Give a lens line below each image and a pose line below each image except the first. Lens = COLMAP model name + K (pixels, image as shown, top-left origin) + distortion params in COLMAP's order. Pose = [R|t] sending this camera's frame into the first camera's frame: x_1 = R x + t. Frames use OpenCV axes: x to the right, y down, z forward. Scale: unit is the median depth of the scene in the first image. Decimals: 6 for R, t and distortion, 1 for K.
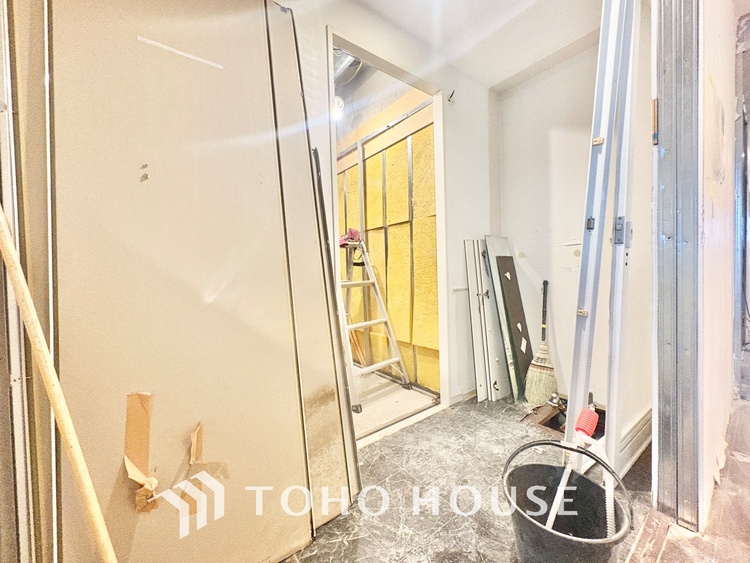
lens RADIAL K [[298.4, 0, 372.4], [0, 298.4, 283.4], [0, 0, 1]] dist [0.000042, 0.000083]
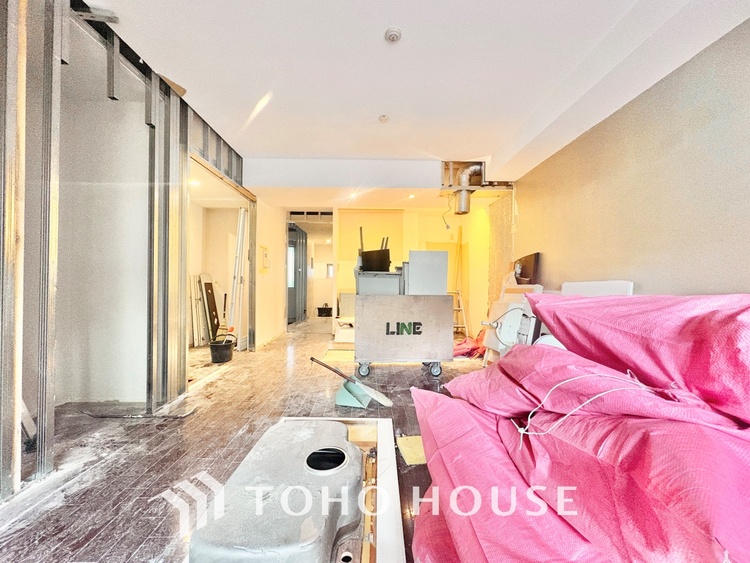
lens RADIAL K [[298.4, 0, 374.8], [0, 298.4, 280.4], [0, 0, 1]] dist [0.000042, 0.000083]
pose [[0.602382, 0.038490, 0.797280, -0.615503], [-0.001604, 0.998893, -0.047011, -0.003728], [-0.798207, 0.027040, 0.601776, -1.402467]]
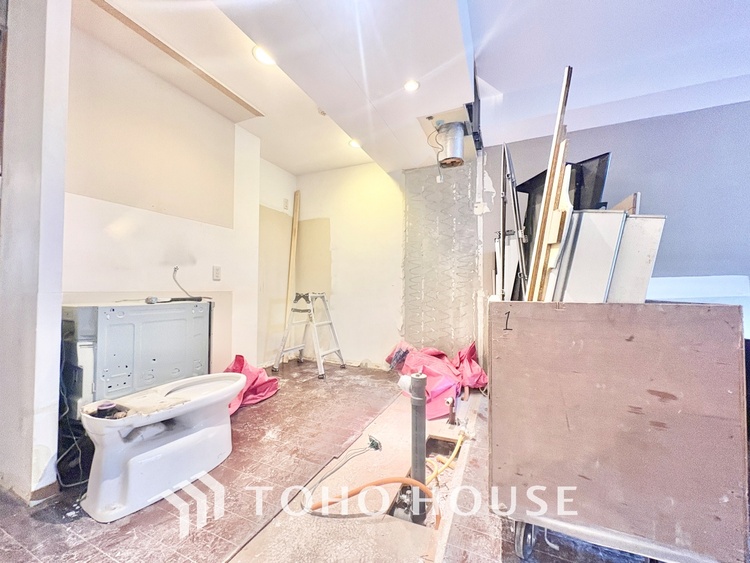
lens RADIAL K [[298.4, 0, 374.5], [0, 298.4, 282.0], [0, 0, 1]] dist [0.000042, 0.000083]
pose [[-0.468041, 0.046183, 0.882499, 0.377794], [0.030299, 0.998885, -0.036204, -0.029860], [-0.883187, 0.009794, -0.468918, 0.121639]]
